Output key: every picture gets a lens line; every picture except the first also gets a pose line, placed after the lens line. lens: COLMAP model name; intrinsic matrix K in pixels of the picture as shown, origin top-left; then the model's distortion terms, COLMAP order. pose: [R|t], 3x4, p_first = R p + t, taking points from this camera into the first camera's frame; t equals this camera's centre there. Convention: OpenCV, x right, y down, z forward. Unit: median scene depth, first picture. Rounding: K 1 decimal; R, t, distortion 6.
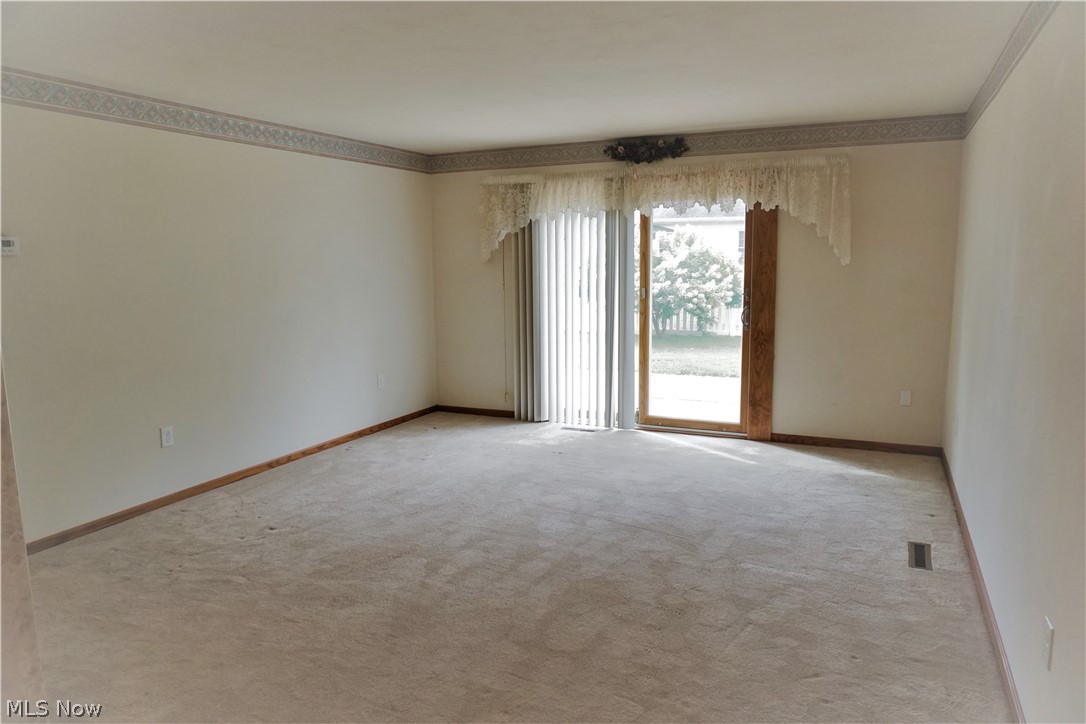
lens RADIAL K [[740.5, 0, 544.8], [0, 740.5, 361.4], [0, 0, 1]] dist [-0.048401, 0.022919]
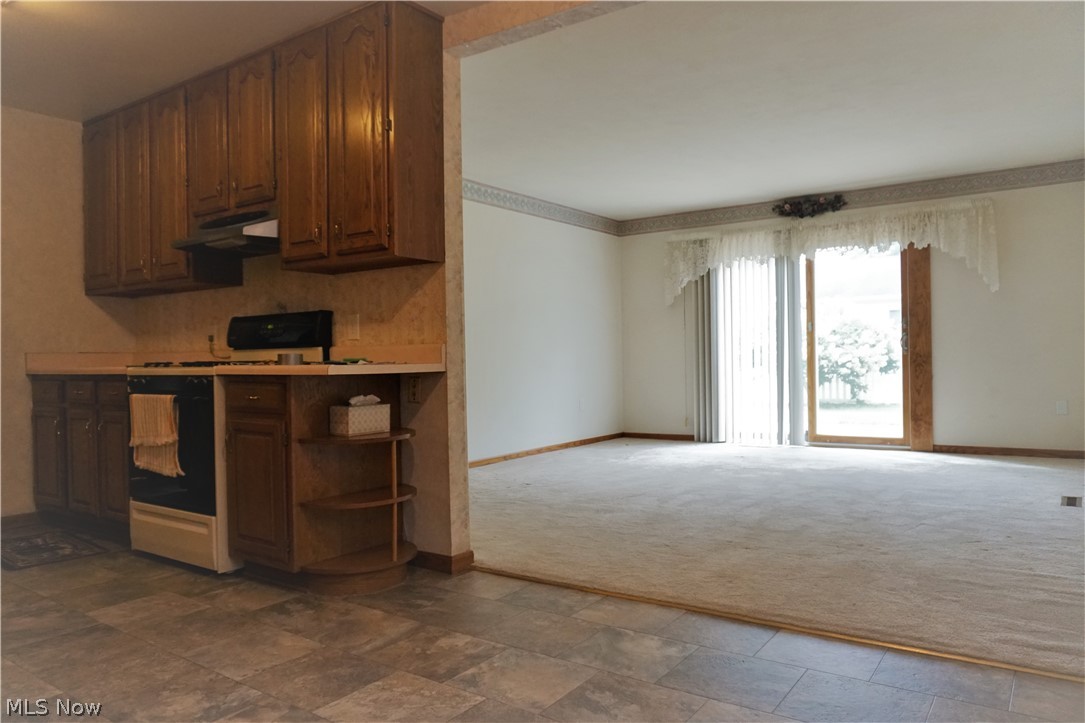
lens RADIAL K [[739.8, 0, 543.5], [0, 739.8, 358.3], [0, 0, 1]] dist [-0.048401, 0.022919]
pose [[0.982922, -0.006736, -0.183899, -0.067667], [-0.017260, 0.991550, -0.128573, 0.115968], [0.183211, 0.129551, 0.974500, -0.201156]]
